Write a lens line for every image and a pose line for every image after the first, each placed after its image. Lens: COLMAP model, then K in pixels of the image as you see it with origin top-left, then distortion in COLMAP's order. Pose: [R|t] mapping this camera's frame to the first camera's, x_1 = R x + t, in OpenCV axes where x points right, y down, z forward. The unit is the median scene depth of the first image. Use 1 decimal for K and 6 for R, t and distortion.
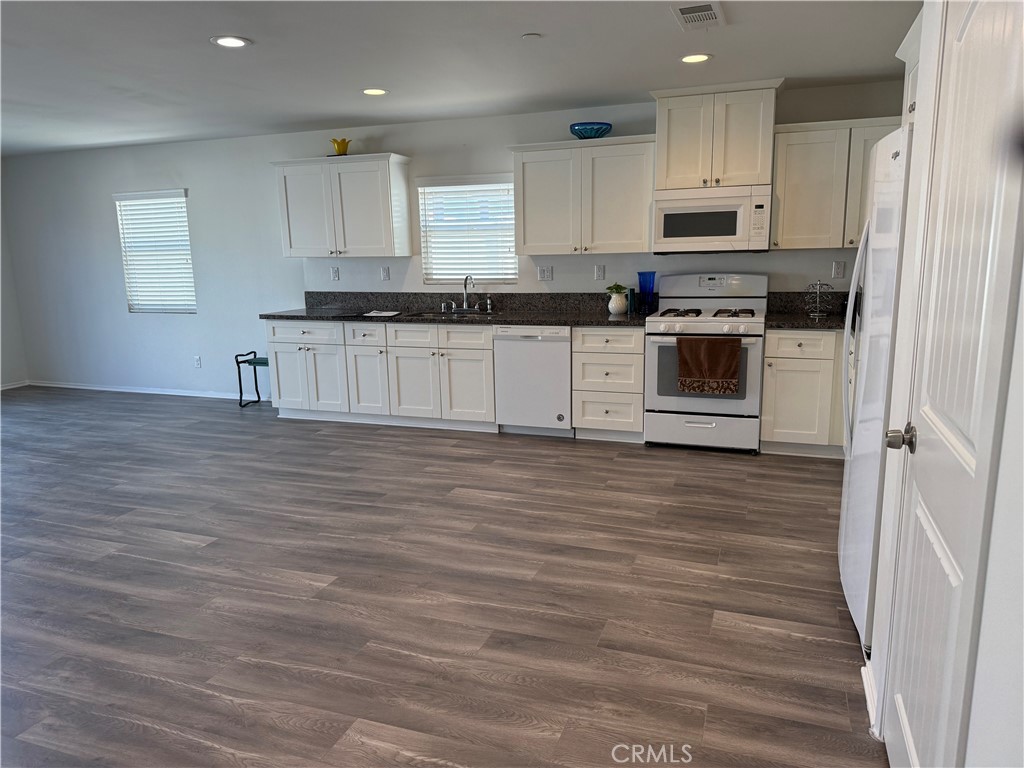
lens RADIAL K [[721.3, 0, 507.8], [0, 721.3, 400.6], [0, 0, 1]] dist [0.050664, -0.051641]
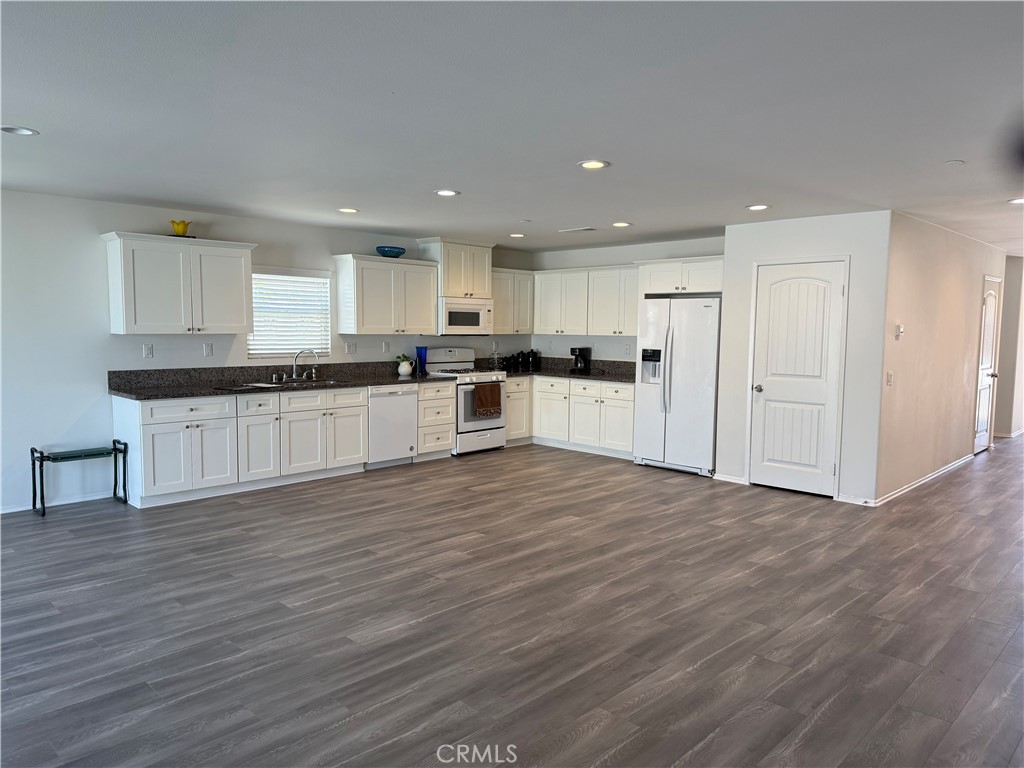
lens RADIAL K [[721.3, 0, 530.5], [0, 721.3, 387.3], [0, 0, 1]] dist [0.050664, -0.051641]
pose [[0.382405, -0.053061, 0.922470, -1.214677], [0.175993, 0.984256, -0.016342, -0.031865], [-0.907079, 0.168598, 0.385723, 0.242315]]
